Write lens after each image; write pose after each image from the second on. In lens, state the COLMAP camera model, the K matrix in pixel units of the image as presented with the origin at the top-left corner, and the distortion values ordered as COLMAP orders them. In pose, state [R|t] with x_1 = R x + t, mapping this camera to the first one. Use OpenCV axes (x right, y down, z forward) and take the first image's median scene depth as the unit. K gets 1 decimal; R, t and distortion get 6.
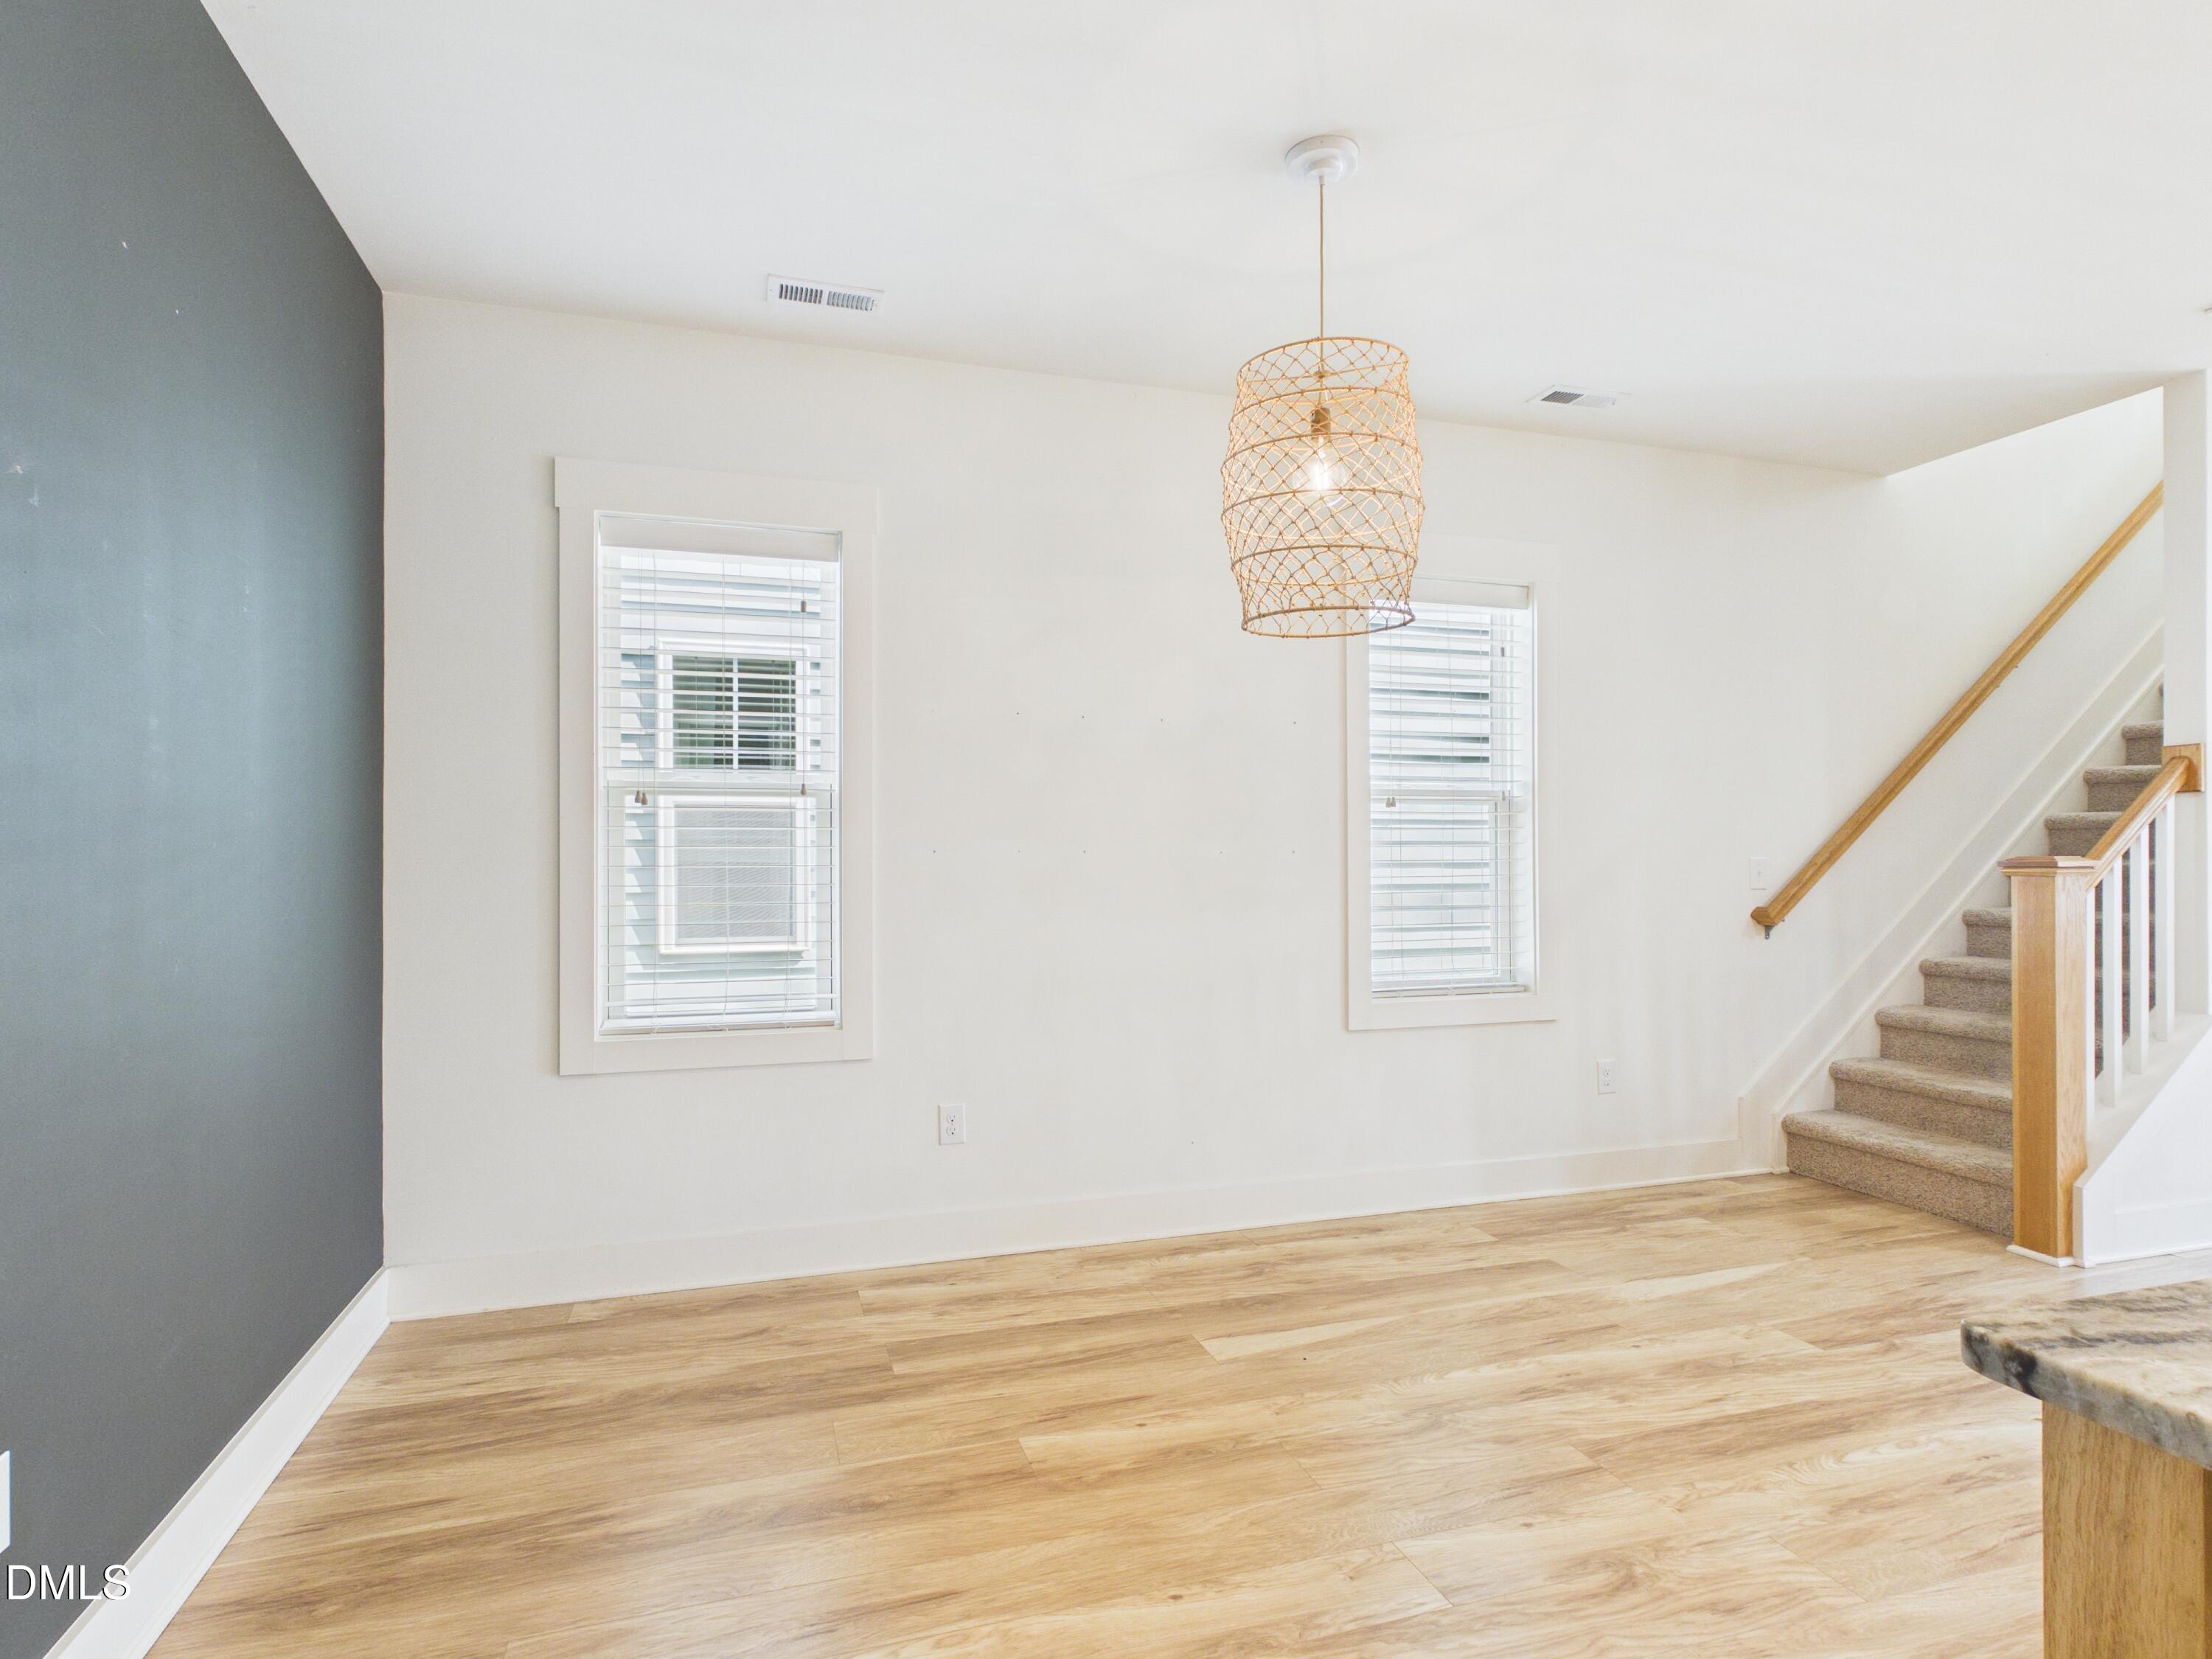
lens RADIAL K [[1166.9, 0, 1101.9], [0, 1166.9, 874.1], [0, 0, 1]] dist [-0.003205, -0.001007]
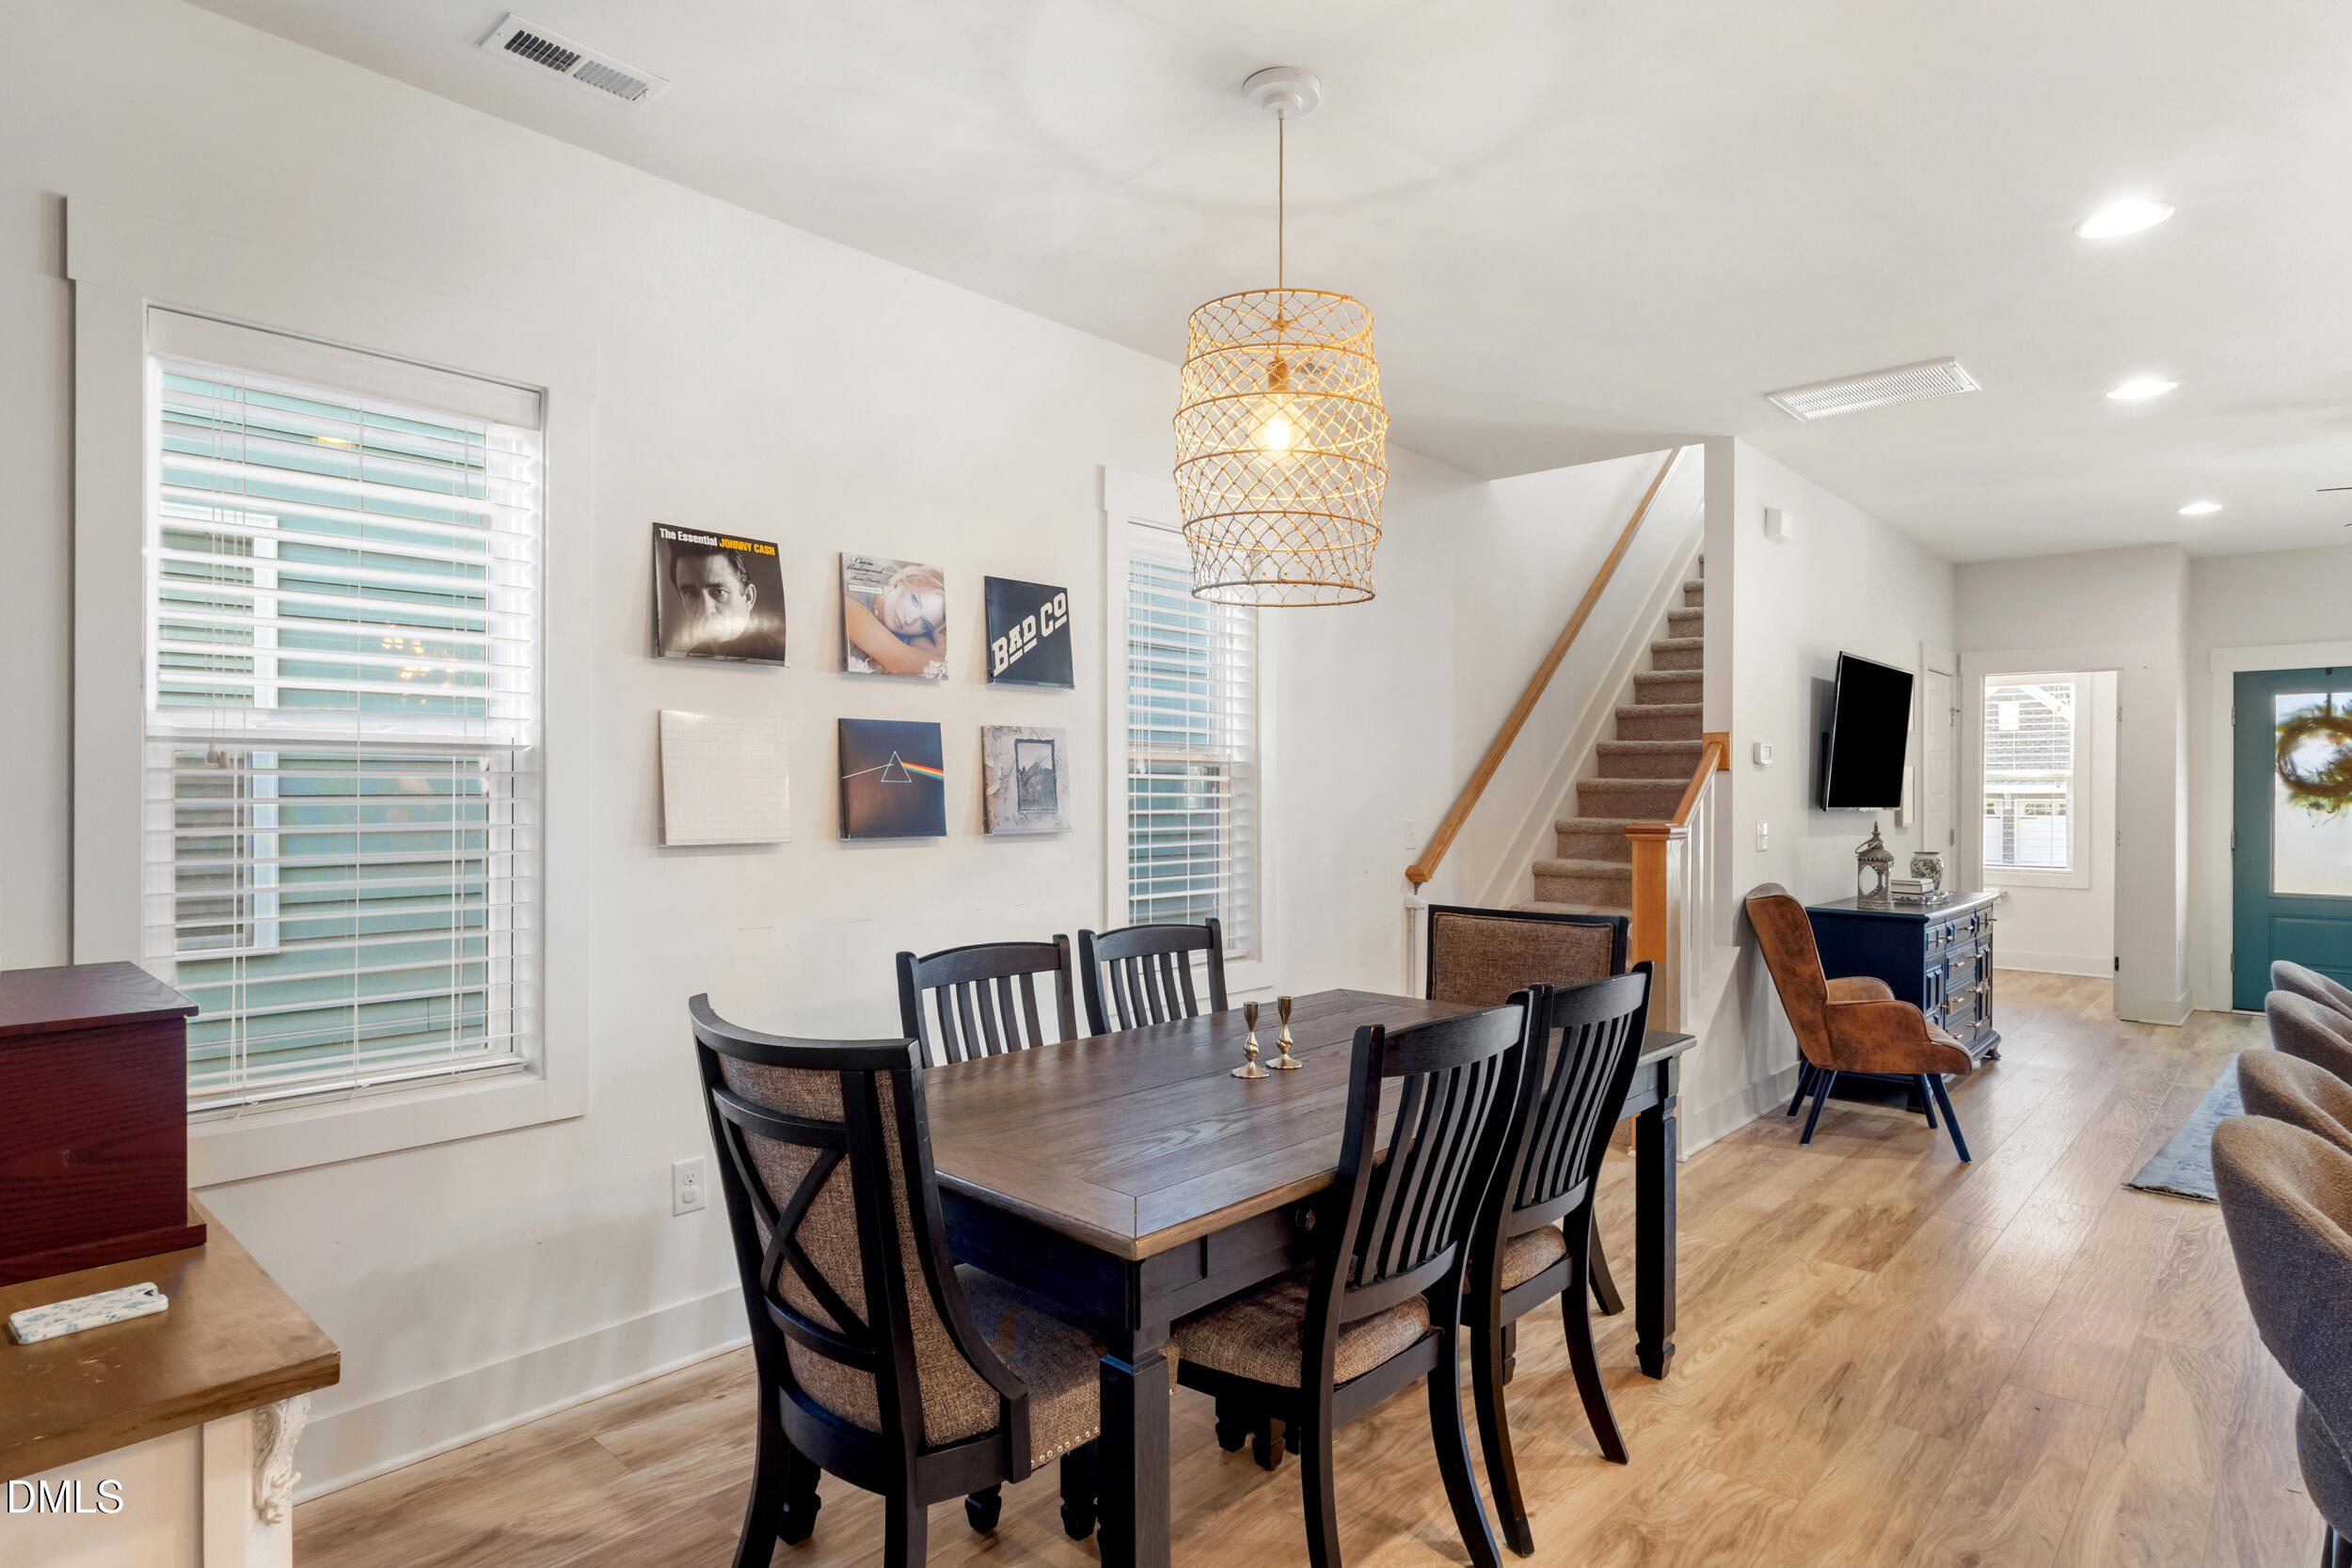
lens RADIAL K [[1257.4, 0, 1183.6], [0, 1257.4, 815.7], [0, 0, 1]] dist [0.003130, -0.000031]
pose [[0.863849, -0.006146, 0.503714, -0.285841], [0.002620, 0.999967, 0.007708, -0.038068], [-0.503744, -0.005339, 0.863836, 0.134183]]
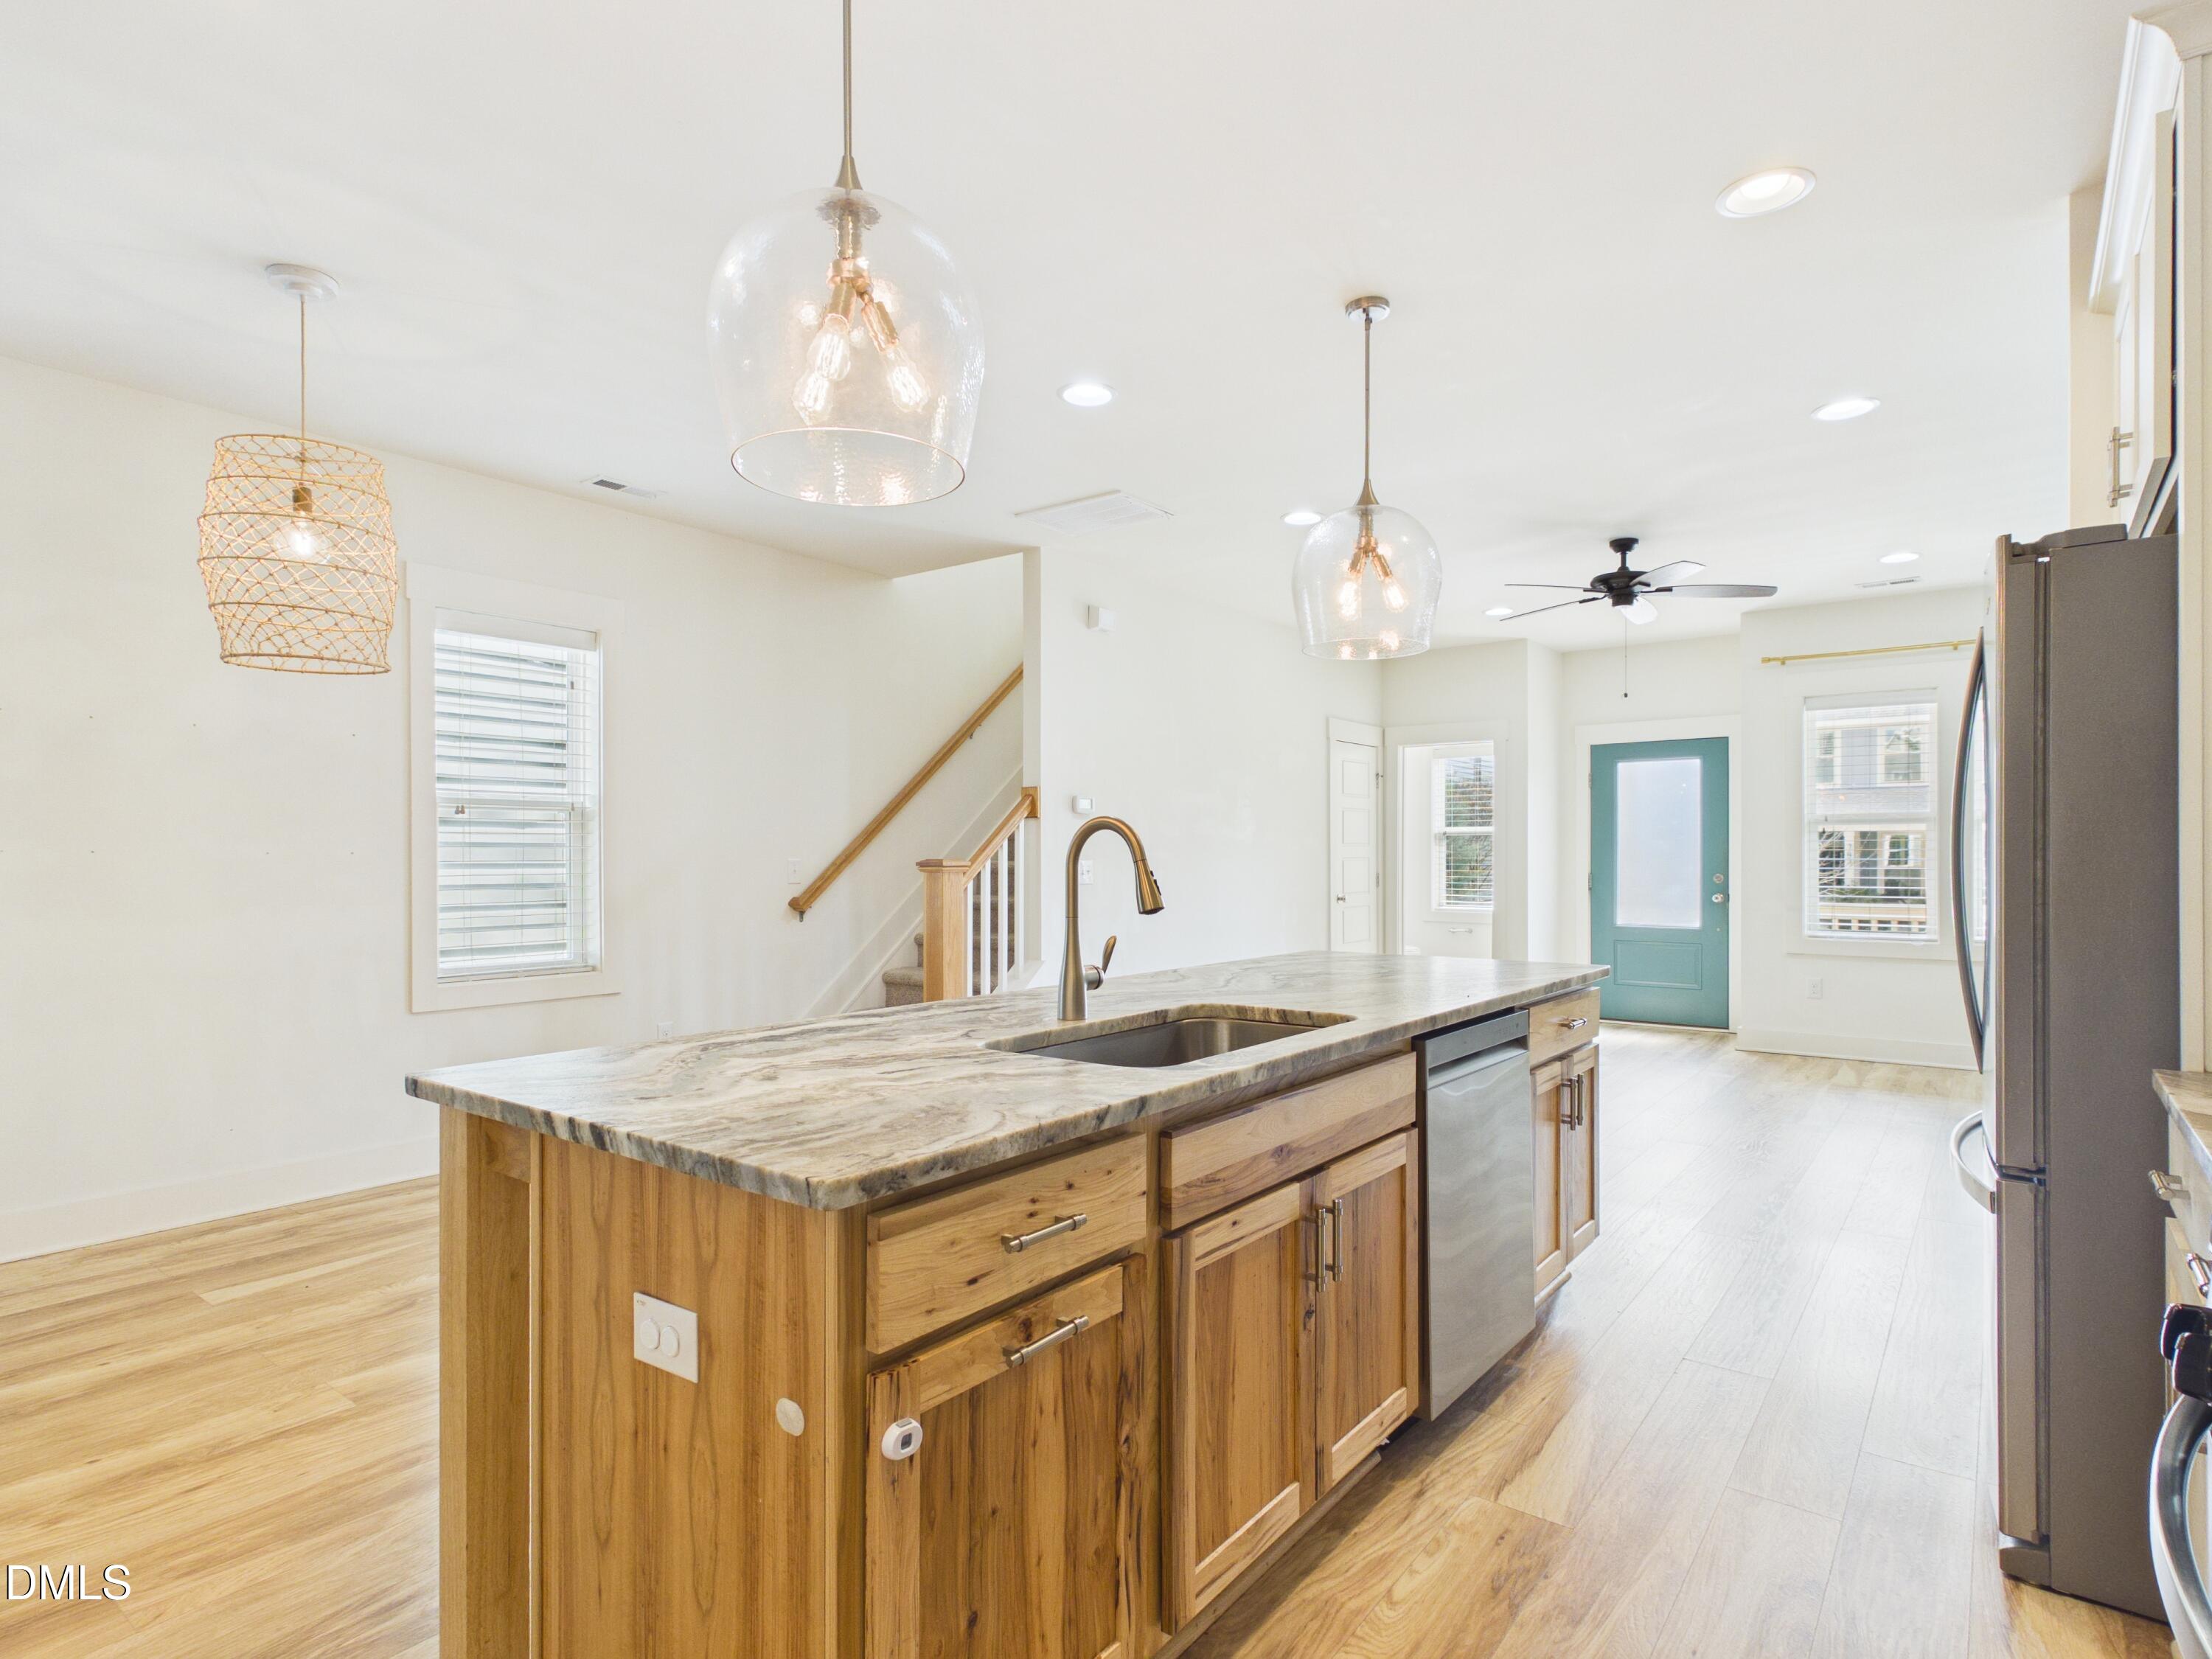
lens RADIAL K [[1168.2, 0, 1114.7], [0, 1168.2, 868.0], [0, 0, 1]] dist [-0.000198, 0.000281]
pose [[0.814224, -0.002321, 0.580546, 0.134678], [0.006051, 0.999972, -0.004488, 0.004773], [-0.580519, 0.007167, 0.814215, -0.373389]]
